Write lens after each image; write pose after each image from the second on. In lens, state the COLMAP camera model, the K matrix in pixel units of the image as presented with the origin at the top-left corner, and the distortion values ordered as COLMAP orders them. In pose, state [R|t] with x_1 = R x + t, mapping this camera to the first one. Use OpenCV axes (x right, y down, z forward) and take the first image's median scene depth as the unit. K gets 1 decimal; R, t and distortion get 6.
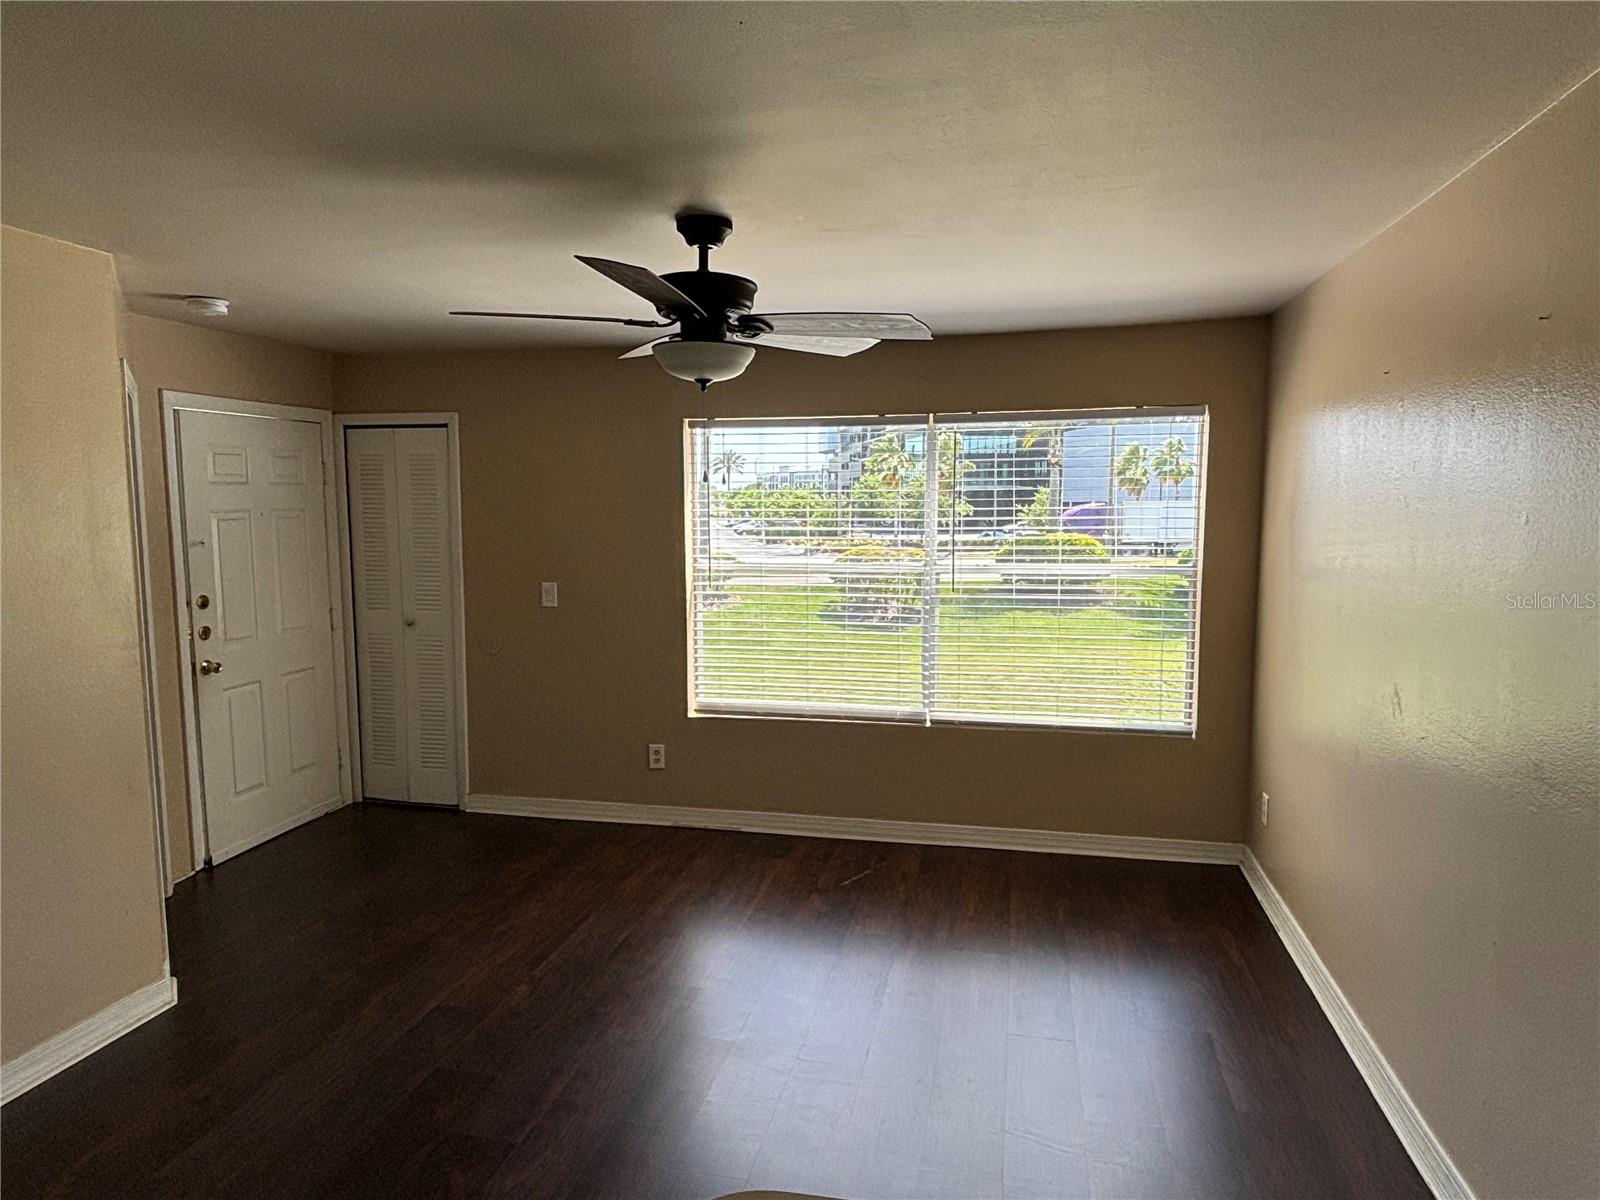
lens RADIAL K [[961.8, 0, 804.0], [0, 961.8, 596.8], [0, 0, 1]] dist [0.051172, -0.095738]
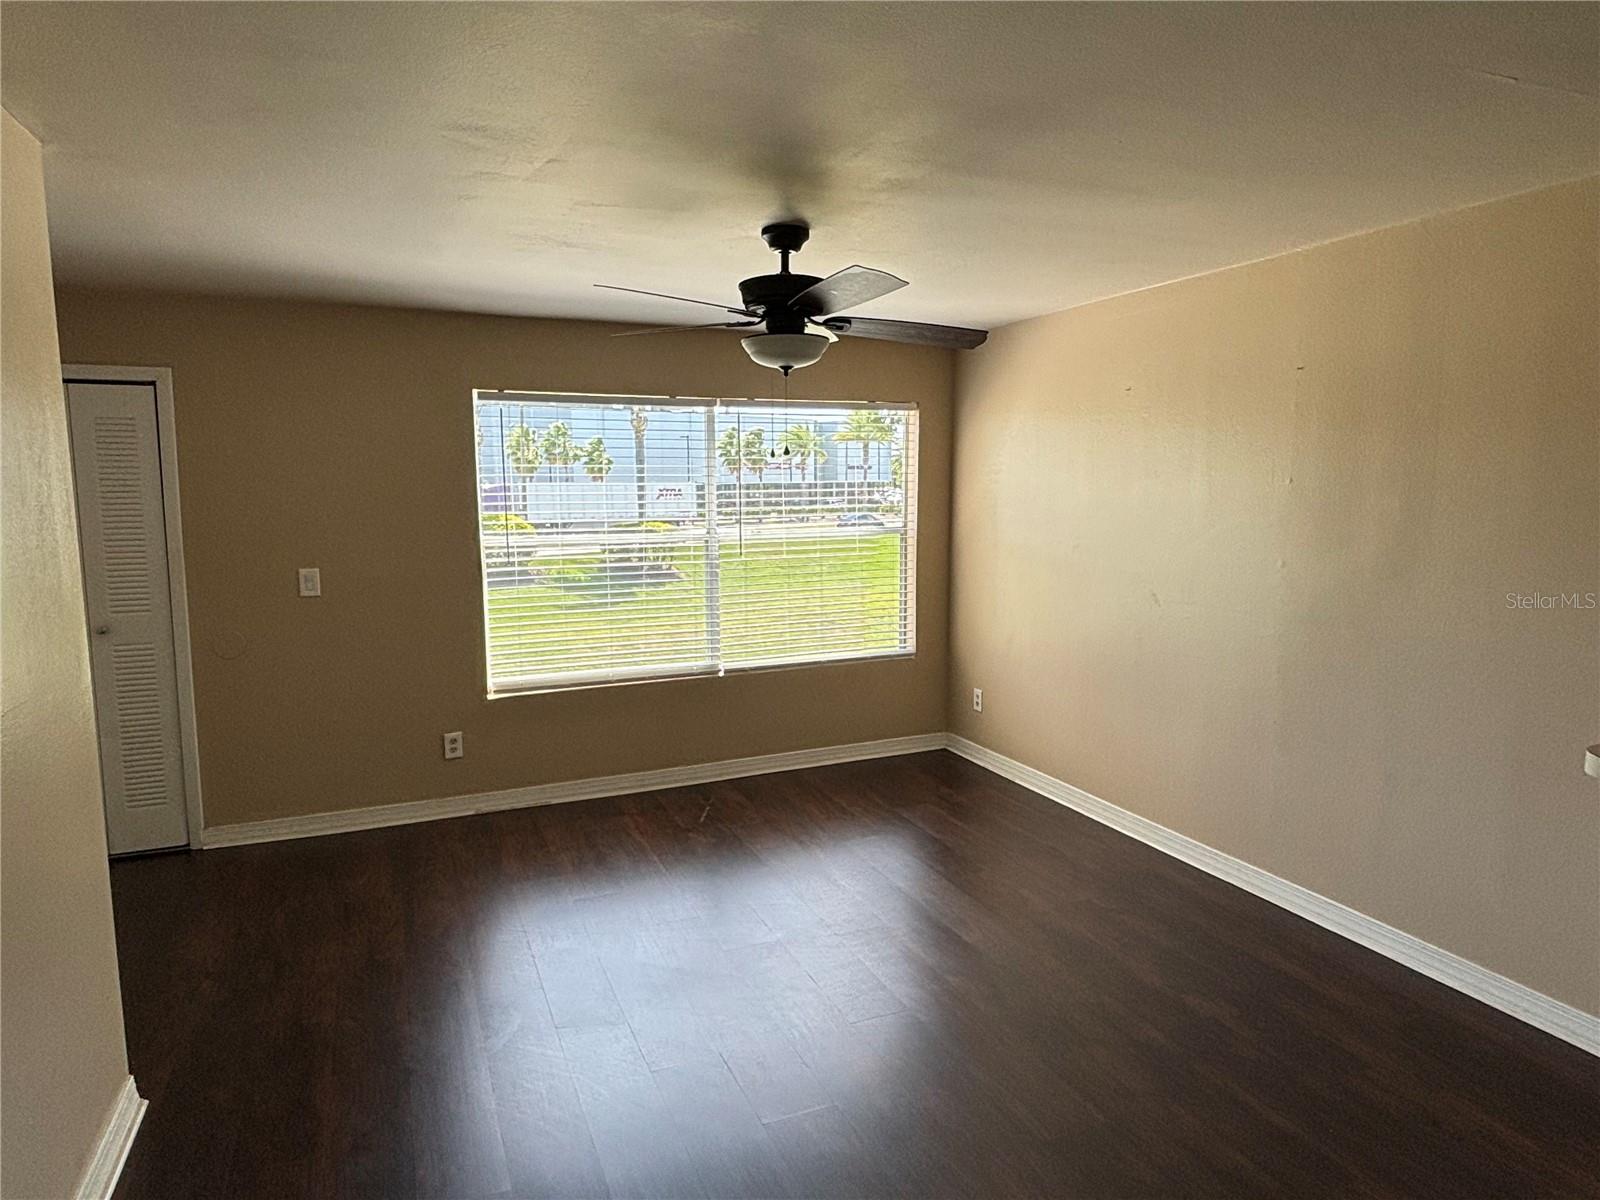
lens RADIAL K [[961.8, 0, 804.0], [0, 961.8, 596.8], [0, 0, 1]] dist [0.051172, -0.095738]
pose [[0.810359, -0.071451, 0.581561, -0.433754], [0.060763, 0.997433, 0.037877, 0.004848], [-0.582774, 0.004644, 0.812621, 0.025135]]
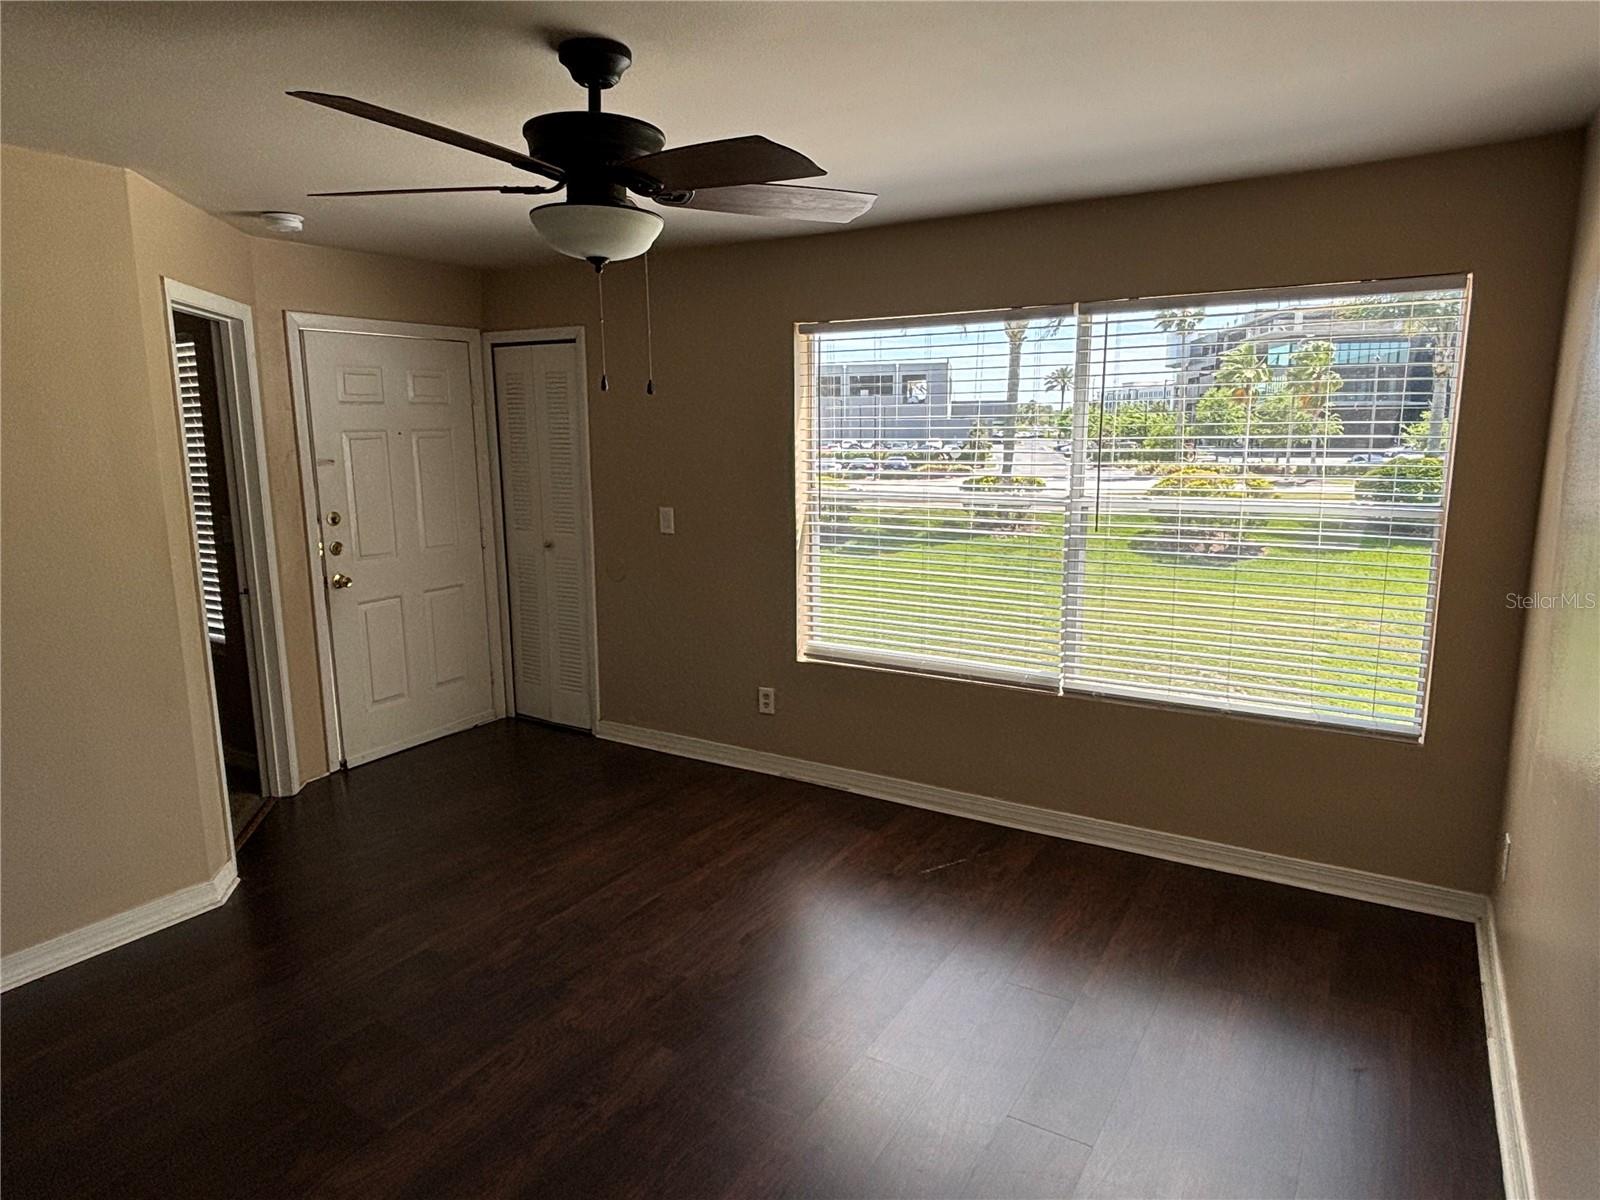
lens RADIAL K [[971.2, 0, 800.3], [0, 971.2, 594.0], [0, 0, 1]] dist [0.055804, -0.084820]
pose [[0.944169, 0.052871, -0.325191, 0.180622], [-0.028075, 0.996361, 0.080479, -0.011367], [0.328263, -0.066856, 0.942218, 0.151406]]
